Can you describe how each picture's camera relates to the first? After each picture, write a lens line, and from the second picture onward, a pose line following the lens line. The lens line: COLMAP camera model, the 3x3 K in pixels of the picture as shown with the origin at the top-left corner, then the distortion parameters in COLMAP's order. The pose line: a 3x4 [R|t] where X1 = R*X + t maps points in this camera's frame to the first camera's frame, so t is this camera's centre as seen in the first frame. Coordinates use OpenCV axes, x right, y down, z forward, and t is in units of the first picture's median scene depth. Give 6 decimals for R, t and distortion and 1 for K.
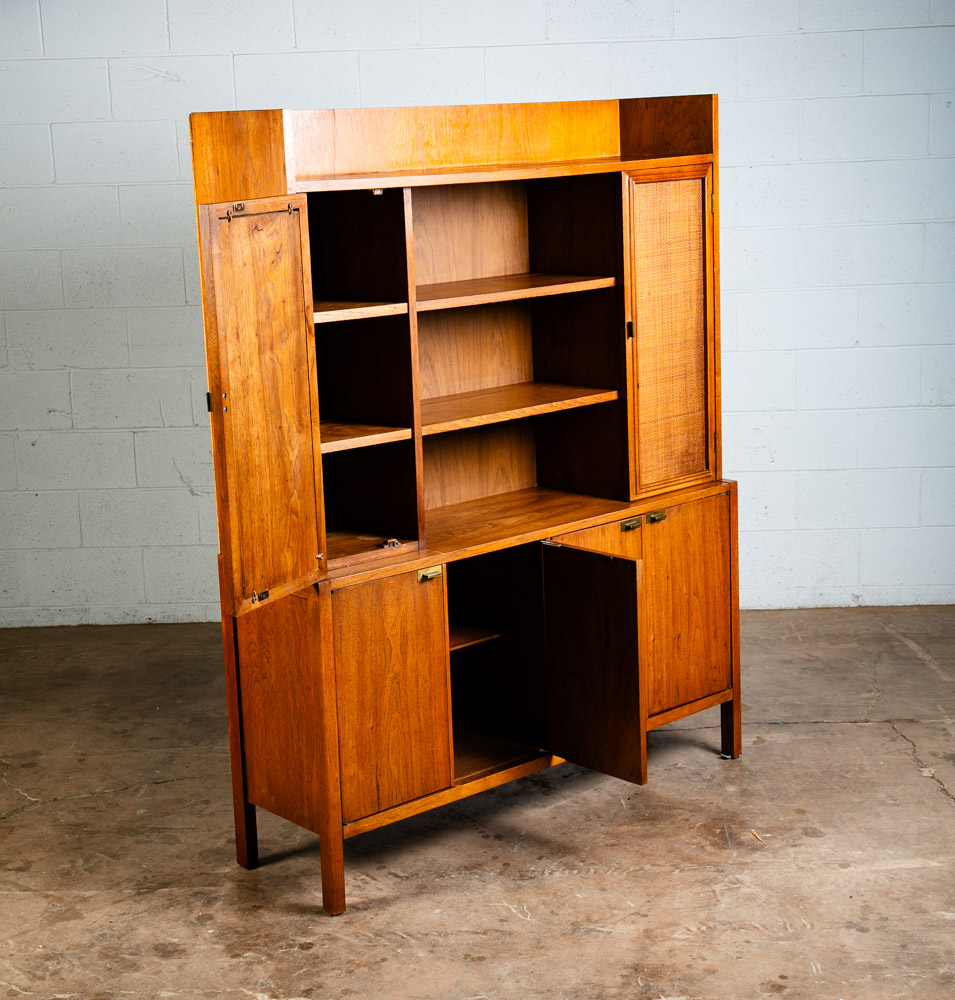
lens RADIAL K [[1829.2, 0, 500.0], [0, 1829.2, 497.5], [0, 0, 1]] dist [0.098439, 0.000000]
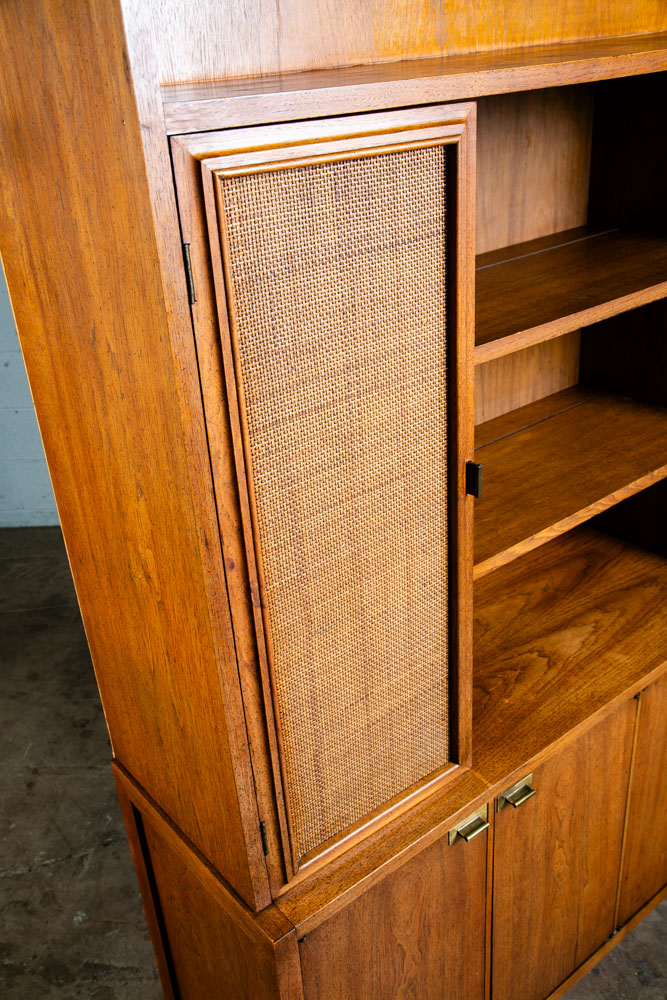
lens RADIAL K [[934.2, 0, 336.5], [0, 934.2, 511.4], [0, 0, 1]] dist [0.006238, 0.000000]
pose [[0.998471, -0.005170, -0.055044, -0.057049], [0.019770, 0.963171, 0.268163, -0.119851], [0.051630, -0.268841, 0.961800, 0.672834]]
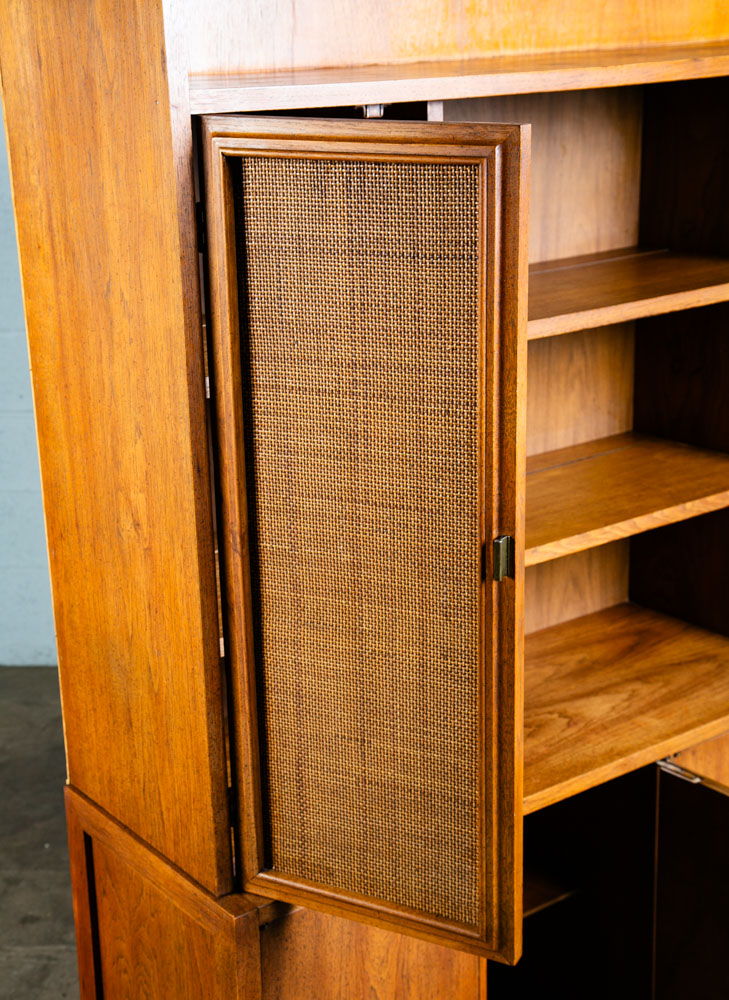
lens RADIAL K [[1604.3, 0, 371.5], [0, 1604.3, 532.6], [0, 0, 1]] dist [0.164637, 0.000000]
pose [[0.997046, 0.032913, -0.069394, -0.030031], [-0.024928, 0.993288, 0.112946, -0.092081], [0.072645, -0.110882, 0.991175, 0.498633]]
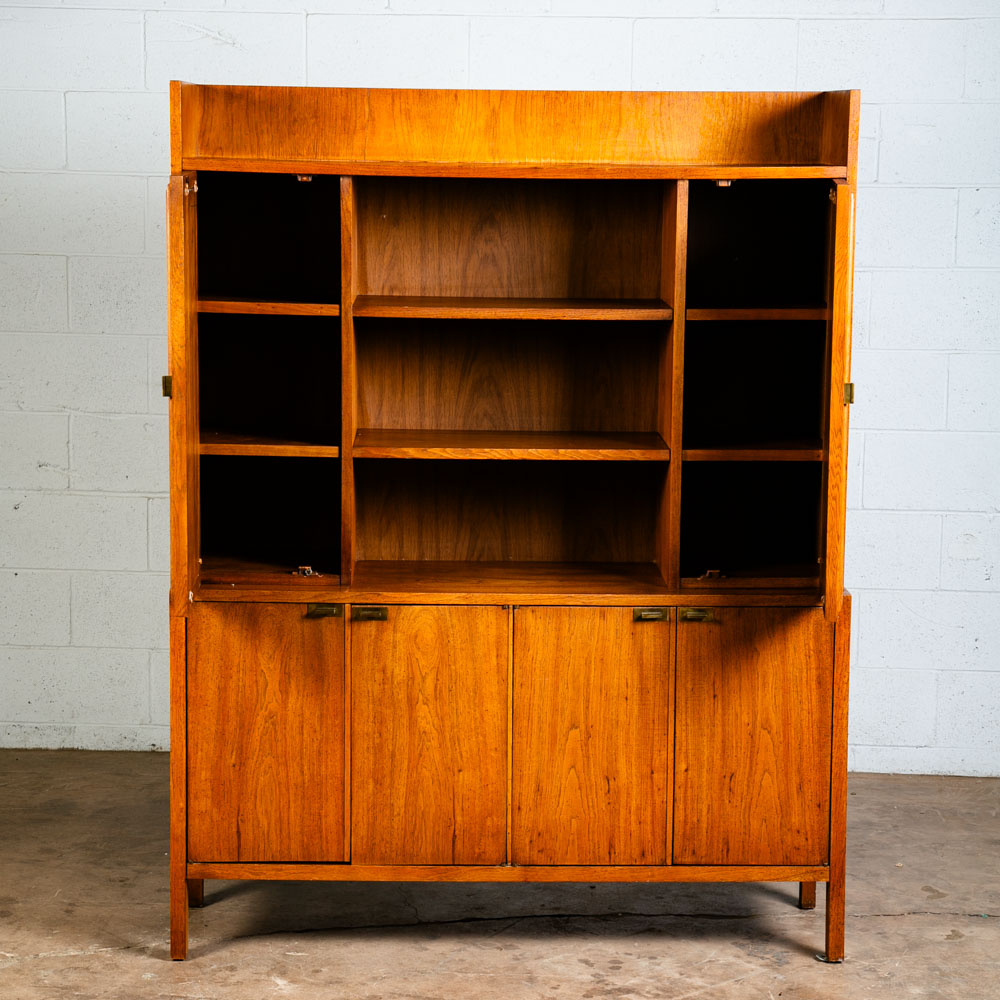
lens RADIAL K [[2604.7, 0, 511.7], [0, 2604.7, 555.5], [0, 0, 1]] dist [0.261756, 0.000000]
pose [[0.758525, 0.154845, -0.632979, 0.747258], [-0.176327, 0.983893, 0.029389, -0.034122], [0.627335, 0.089319, 0.773611, 0.070340]]
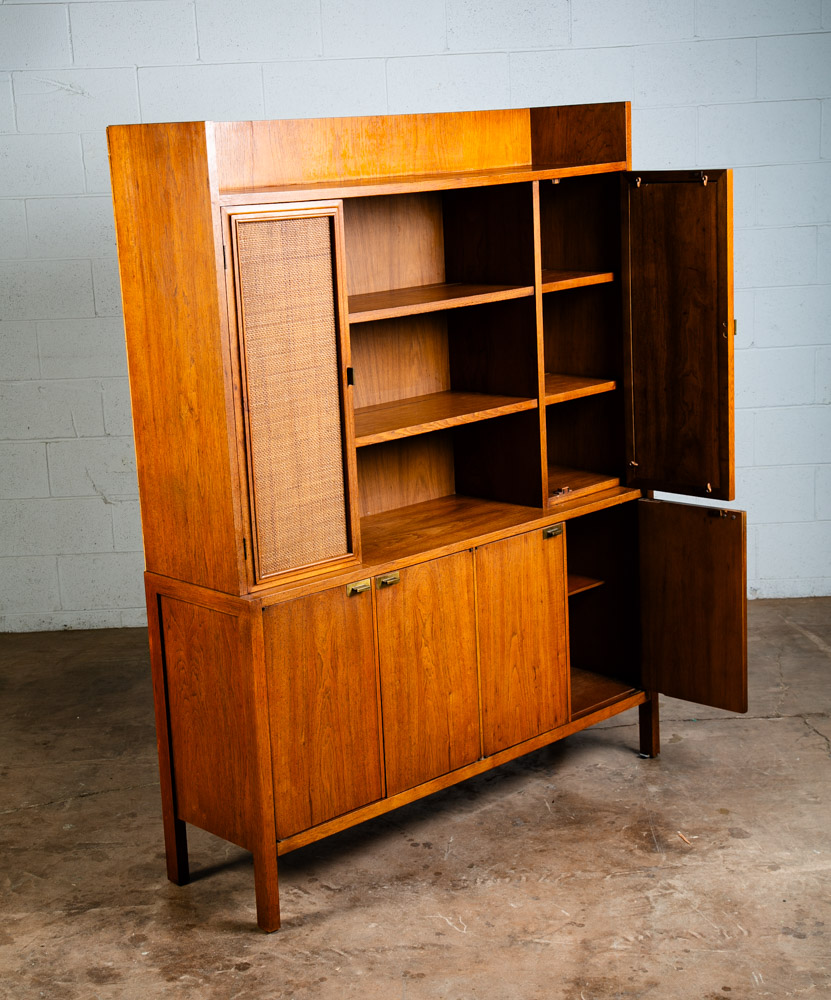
lens RADIAL K [[1701.0, 0, 432.4], [0, 1701.0, 507.9], [0, 0, 1]] dist [0.136232, 0.000000]
pose [[0.999244, -0.018550, 0.034169, -0.026357], [0.018057, 0.999729, 0.014688, -0.013217], [-0.034432, -0.014060, 0.999308, 0.064198]]
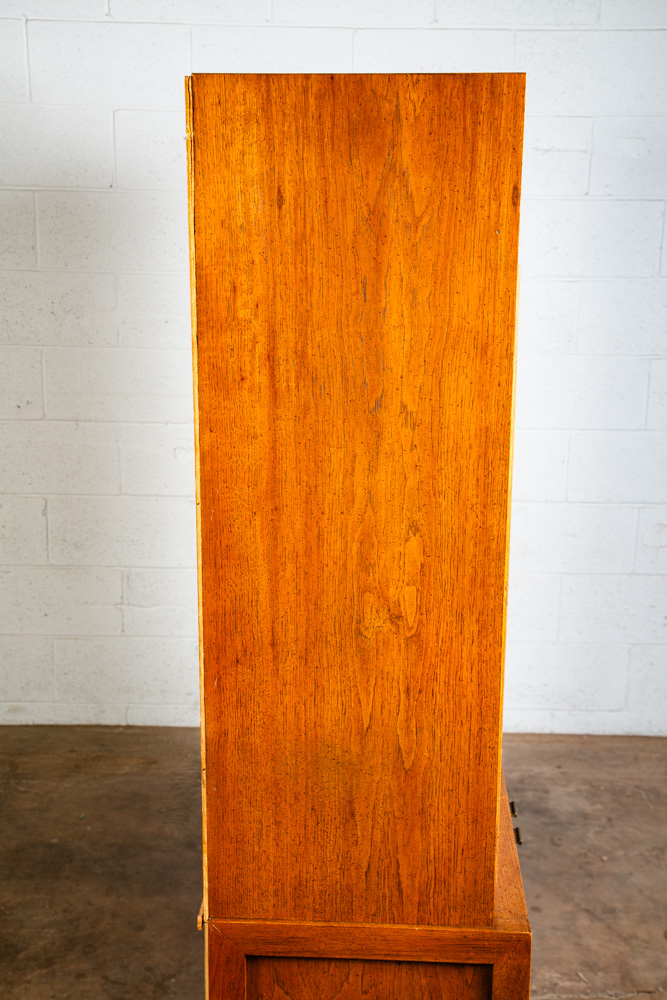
lens RADIAL K [[1357.2, 0, 359.2], [0, 1357.2, 510.2], [0, 0, 1]] dist [0.119872, 0.000000]
pose [[0.700885, -0.152911, 0.696691, -0.353514], [0.119275, 0.988123, 0.096883, -0.111178], [-0.703231, 0.015194, 0.710799, 0.631366]]
